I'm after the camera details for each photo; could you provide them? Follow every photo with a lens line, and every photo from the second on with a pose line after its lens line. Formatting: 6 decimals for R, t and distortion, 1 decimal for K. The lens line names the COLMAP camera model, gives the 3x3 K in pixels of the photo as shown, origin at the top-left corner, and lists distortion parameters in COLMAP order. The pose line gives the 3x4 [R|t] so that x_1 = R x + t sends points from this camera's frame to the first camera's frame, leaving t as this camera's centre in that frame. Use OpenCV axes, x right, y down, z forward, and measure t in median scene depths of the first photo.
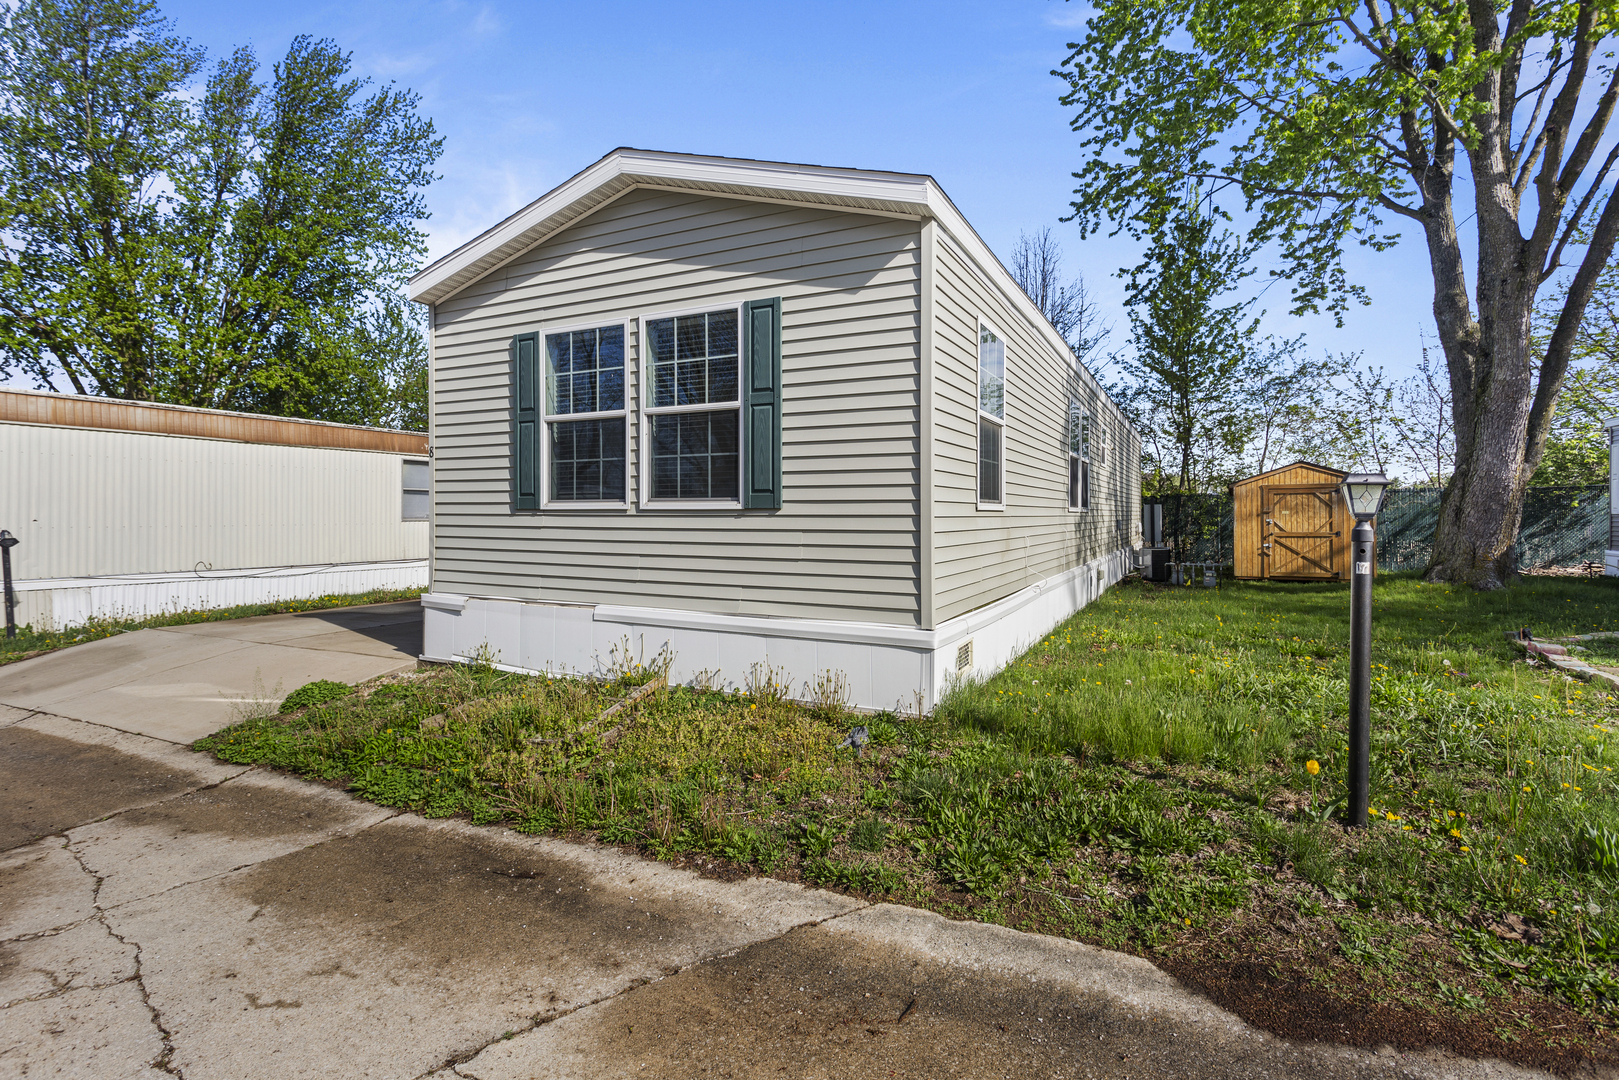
lens RADIAL K [[785.2, 0, 804.6], [0, 785.2, 528.7], [0, 0, 1]] dist [-0.001883, 0.001578]
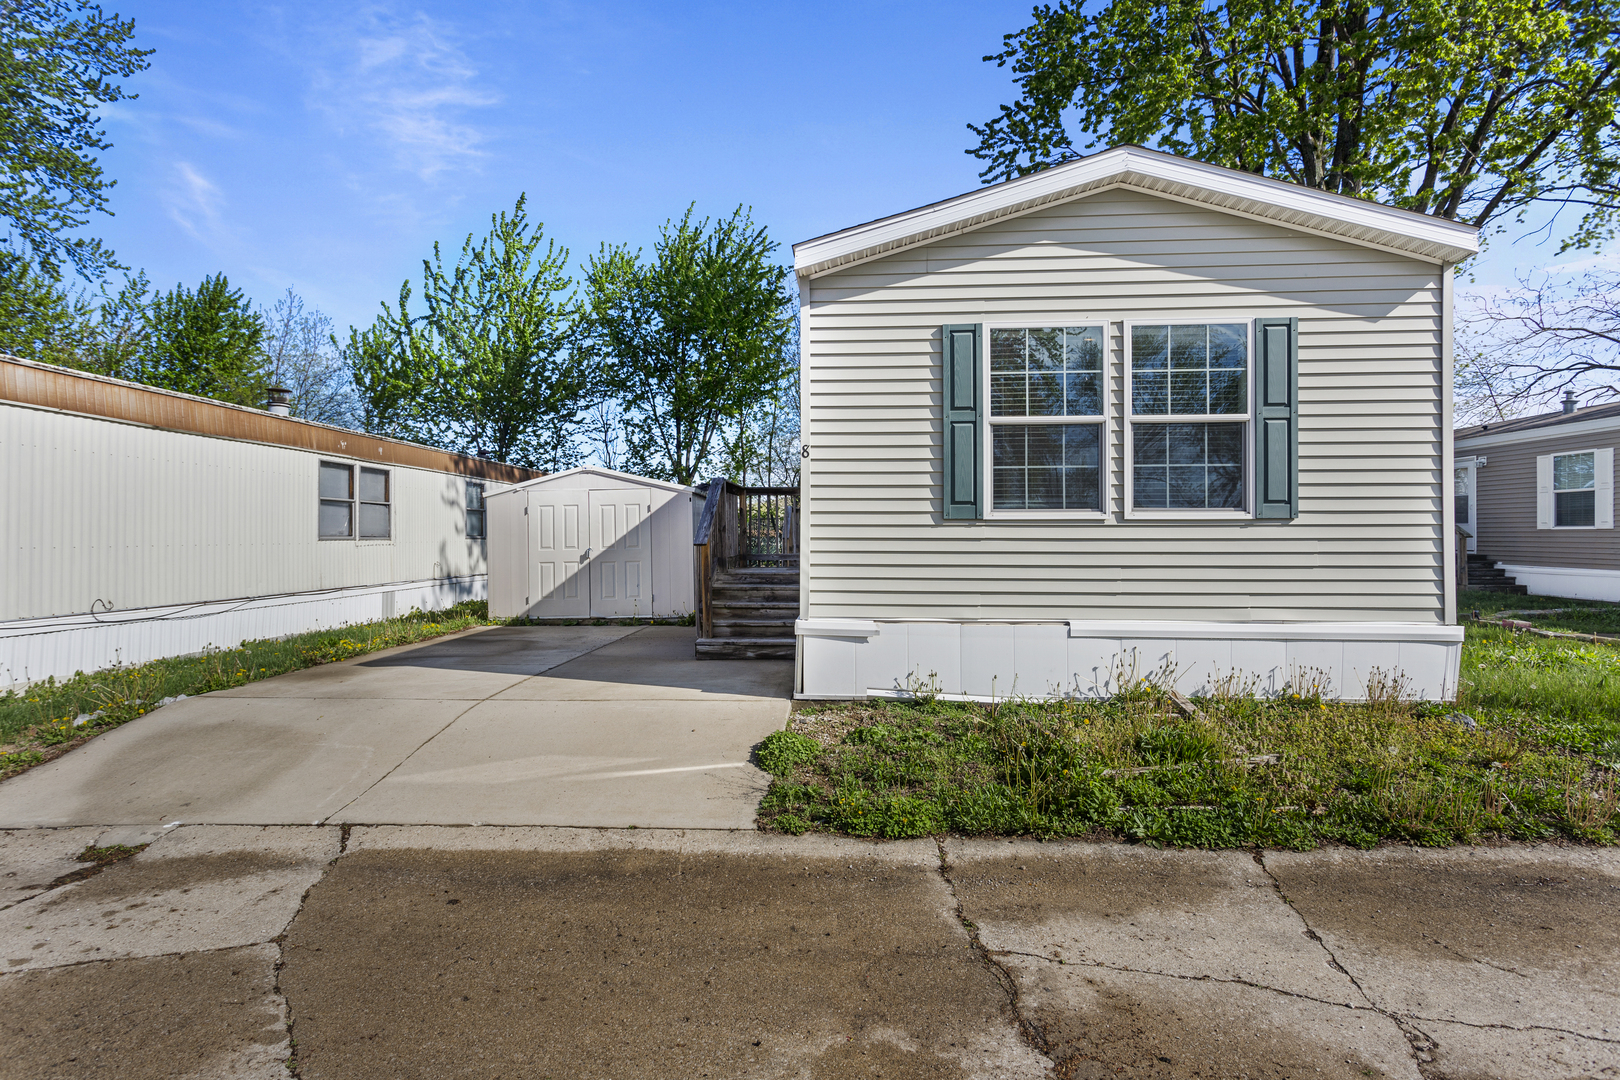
lens RADIAL K [[785.6, 0, 808.4], [0, 785.6, 538.8], [0, 0, 1]] dist [-0.001883, 0.001578]
pose [[0.921114, -0.004444, 0.389268, -0.458986], [0.009511, 0.999893, -0.011092, 0.003022], [-0.389177, 0.013919, 0.921058, 0.127128]]
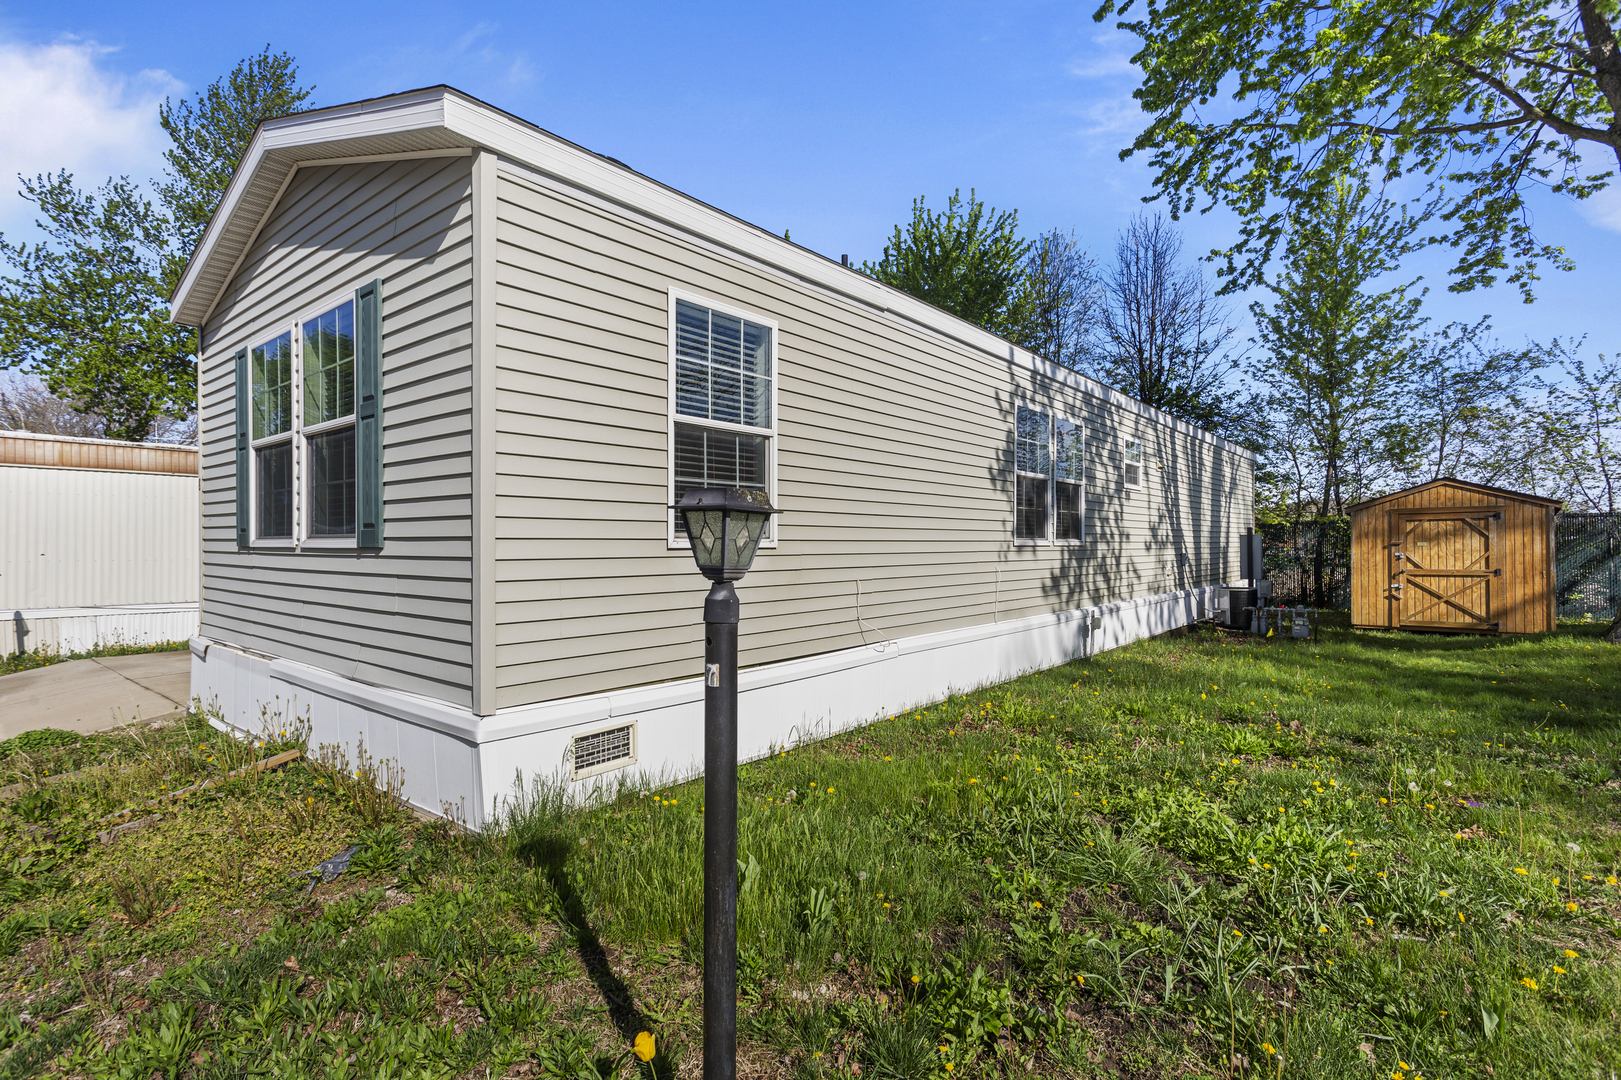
lens RADIAL K [[786.1, 0, 805.0], [0, 786.1, 555.7], [0, 0, 1]] dist [-0.001883, 0.001578]
pose [[0.975574, 0.001244, -0.219669, 0.246855], [-0.002021, 0.999992, -0.003315, -0.006979], [0.219663, 0.003678, 0.975569, 0.142924]]
